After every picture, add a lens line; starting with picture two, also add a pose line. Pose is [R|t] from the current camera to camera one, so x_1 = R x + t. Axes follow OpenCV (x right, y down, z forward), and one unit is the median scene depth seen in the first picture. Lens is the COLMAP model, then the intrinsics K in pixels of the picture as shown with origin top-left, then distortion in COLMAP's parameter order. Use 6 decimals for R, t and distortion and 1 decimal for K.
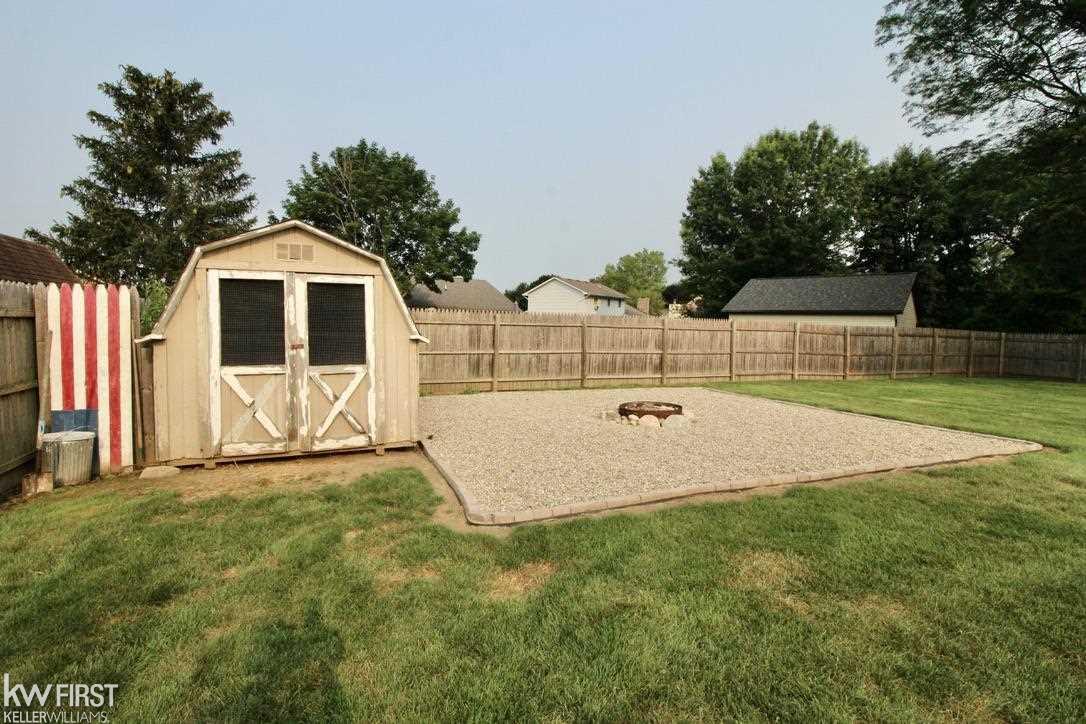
lens RADIAL K [[495.1, 0, 537.2], [0, 495.1, 360.6], [0, 0, 1]] dist [-0.031118, -0.001718]
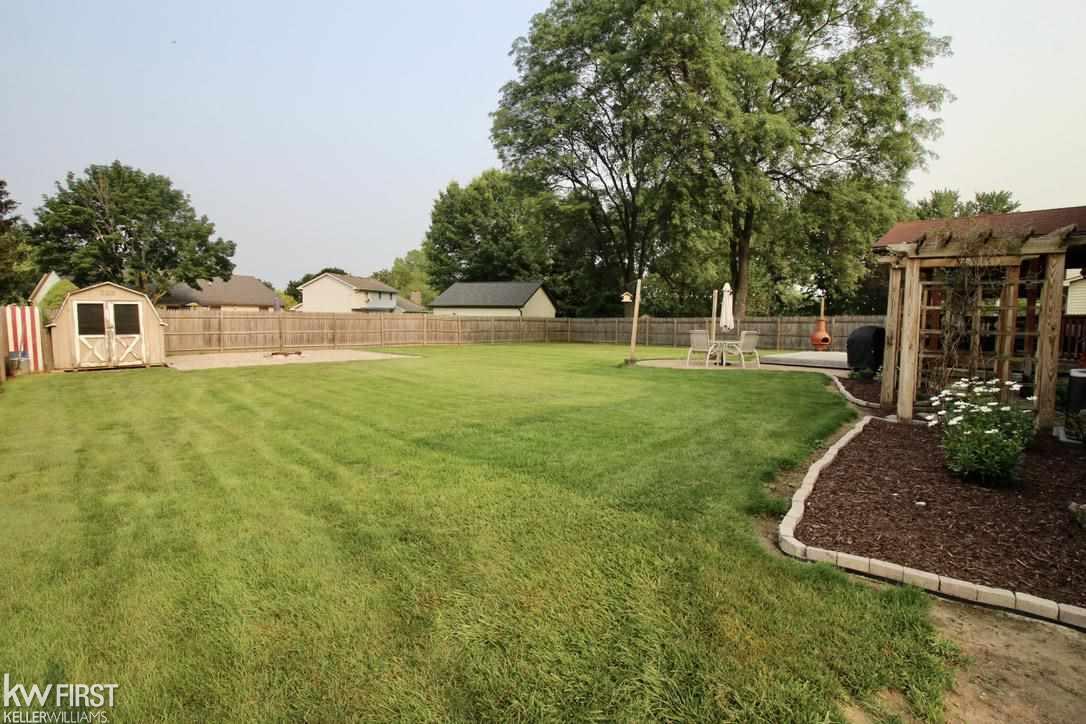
lens RADIAL K [[495.1, 0, 551.8], [0, 495.1, 358.5], [0, 0, 1]] dist [-0.031118, -0.001718]
pose [[0.922064, -0.040704, 0.384890, 0.153274], [0.033824, 0.999124, 0.024631, 0.032900], [-0.385556, -0.009693, 0.922634, -0.500826]]
